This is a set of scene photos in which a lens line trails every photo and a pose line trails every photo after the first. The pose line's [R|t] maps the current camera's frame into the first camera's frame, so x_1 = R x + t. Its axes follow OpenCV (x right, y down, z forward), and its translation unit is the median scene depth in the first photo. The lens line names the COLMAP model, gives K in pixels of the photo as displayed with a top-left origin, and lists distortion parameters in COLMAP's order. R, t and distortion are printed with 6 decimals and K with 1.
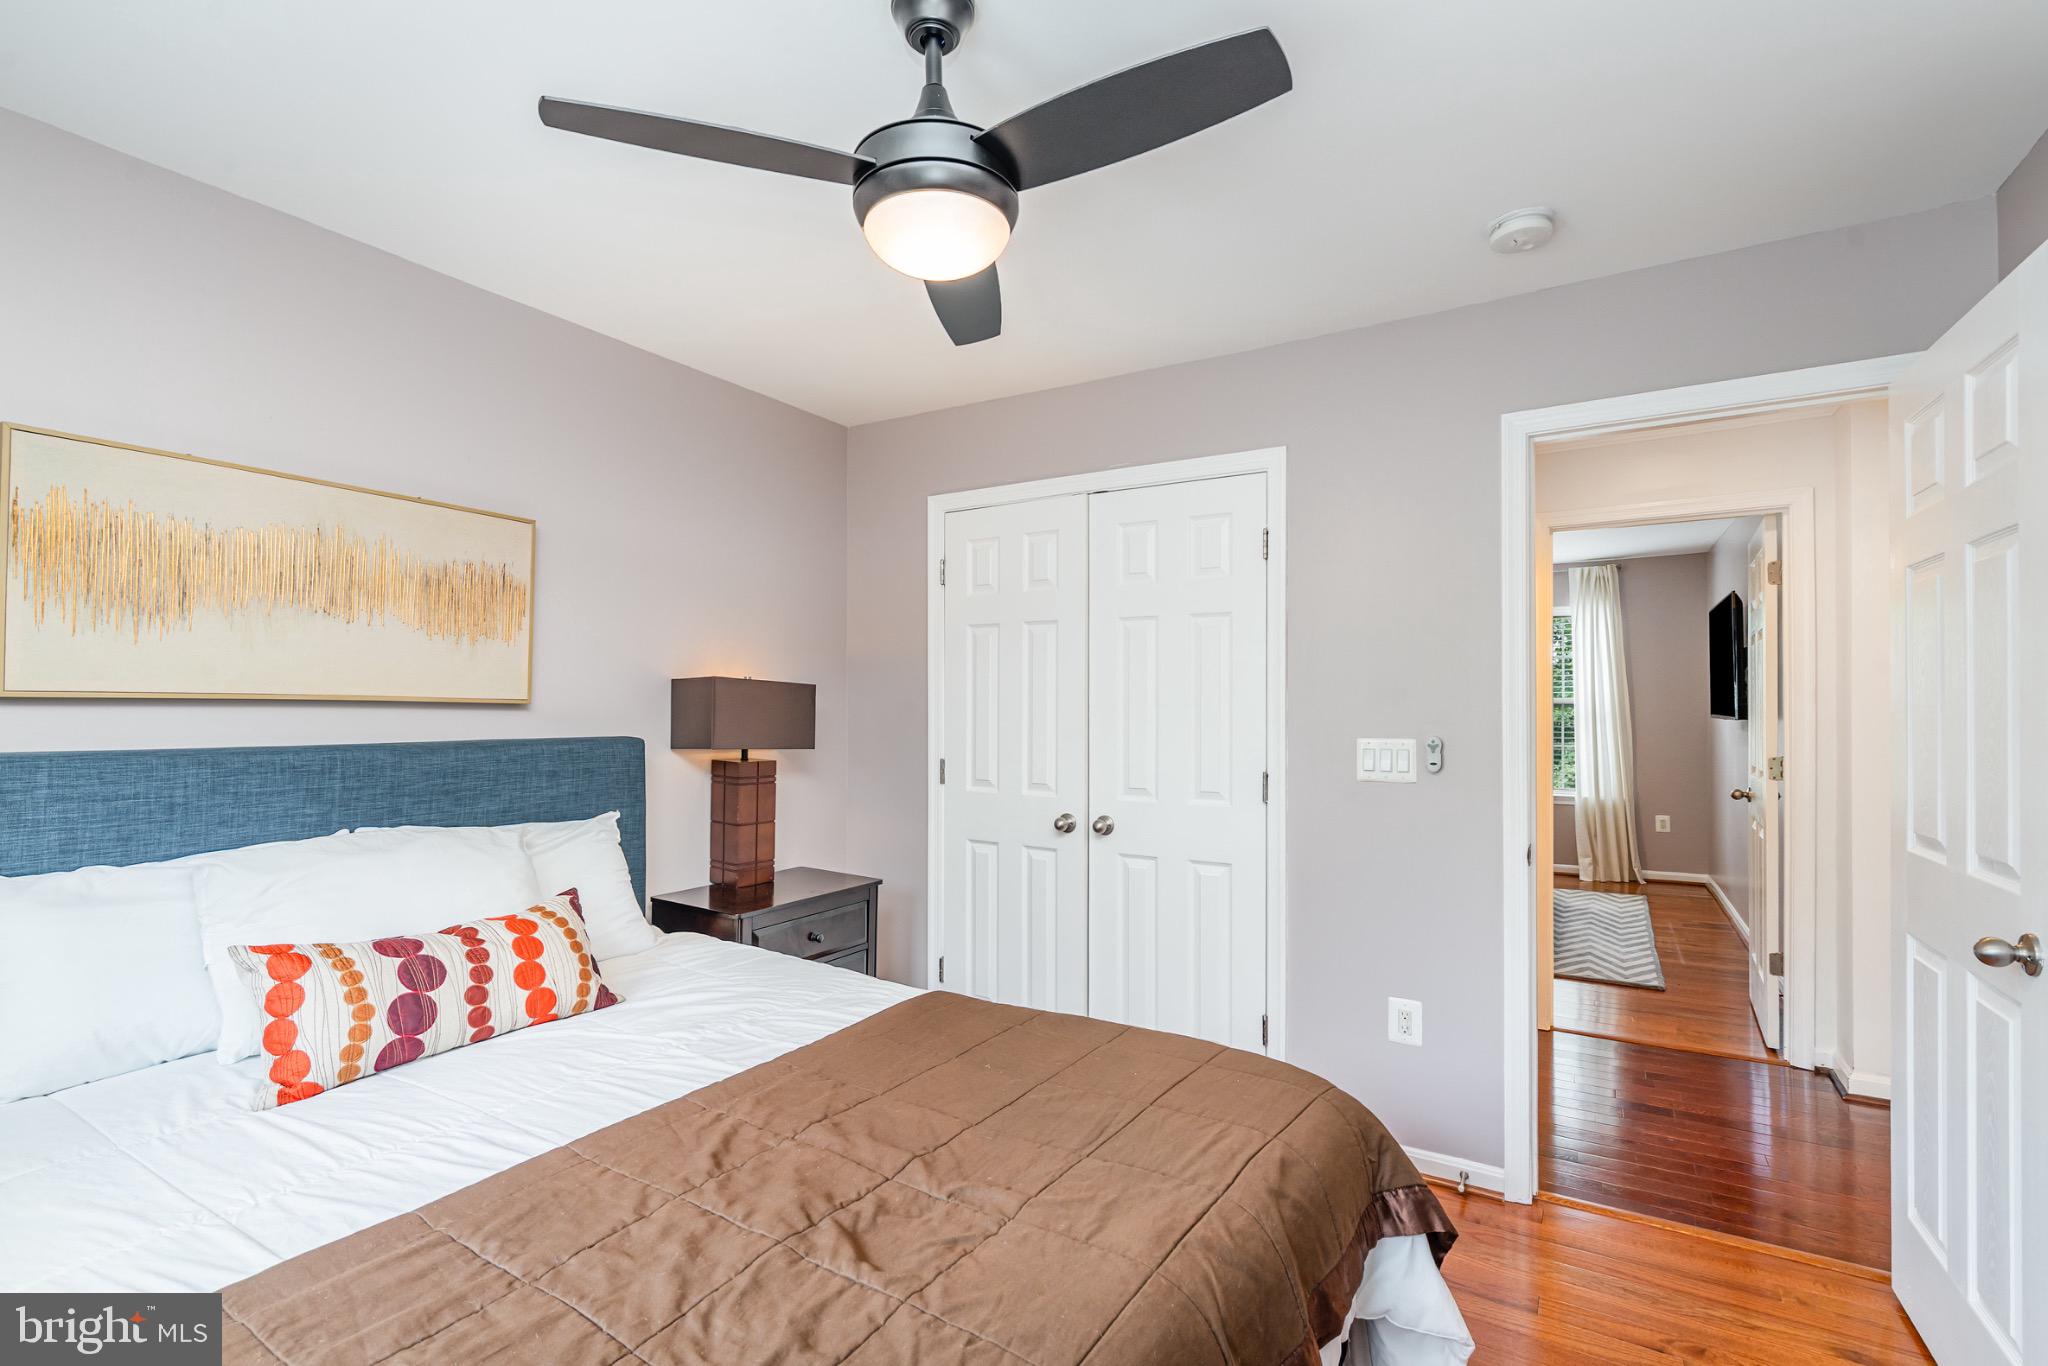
lens RADIAL K [[862.1, 0, 1021.9], [0, 862.1, 704.7], [0, 0, 1]] dist [-0.001226, 0.000038]
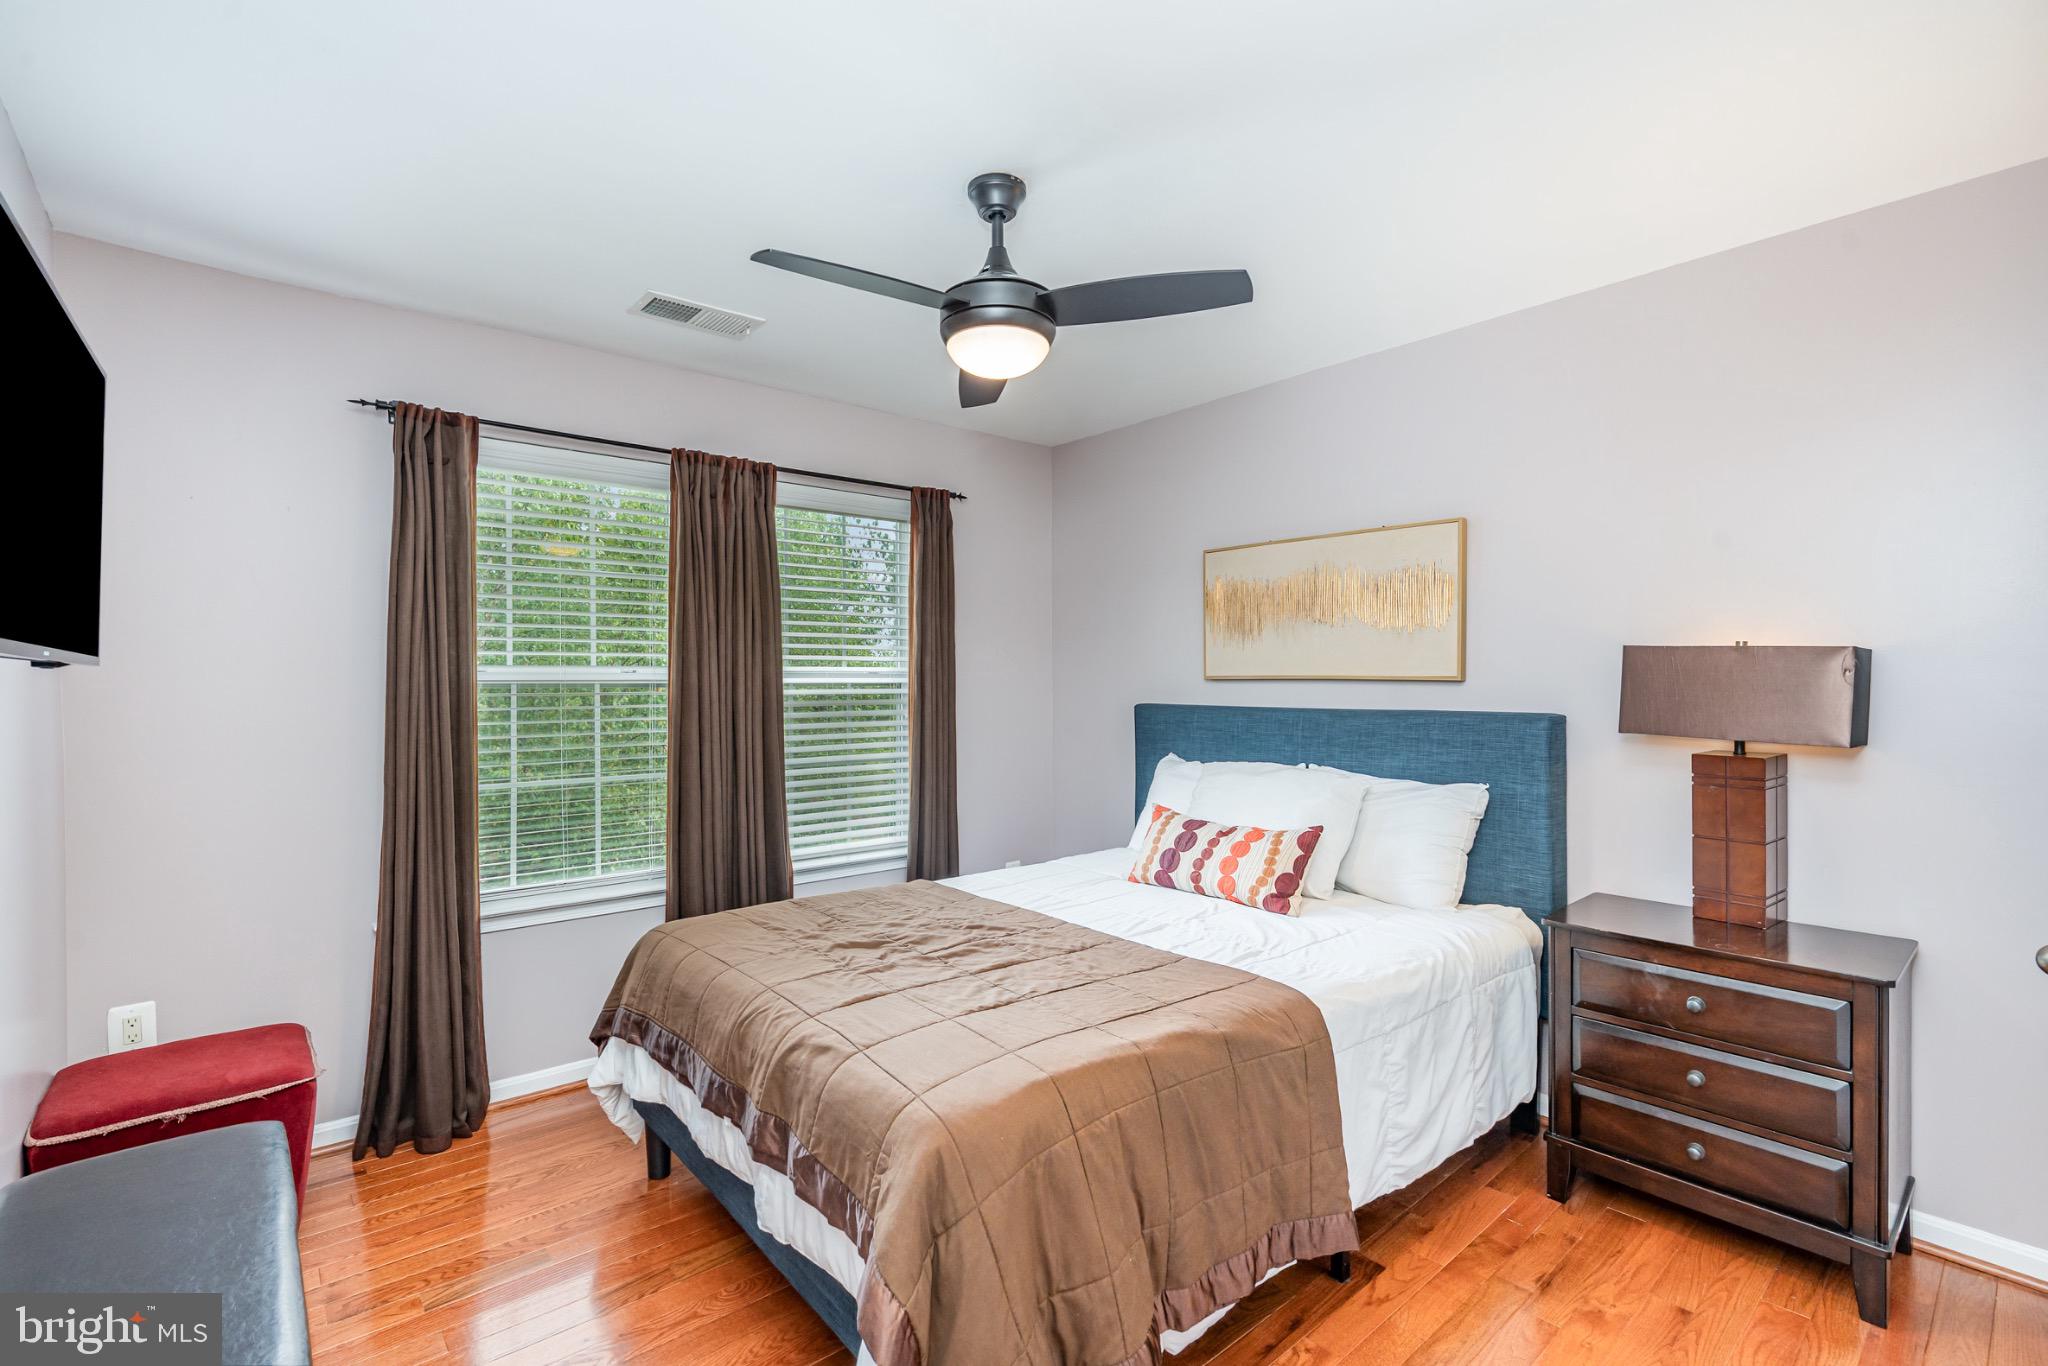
lens RADIAL K [[917.7, 0, 1020.2], [0, 917.7, 686.3], [0, 0, 1]] dist [-0.003243, 0.000449]
pose [[-0.347253, 0.004198, -0.937762, 0.767572], [0.009360, 0.999956, 0.001011, 0.001014], [0.937725, -0.008426, -0.347277, 0.911798]]
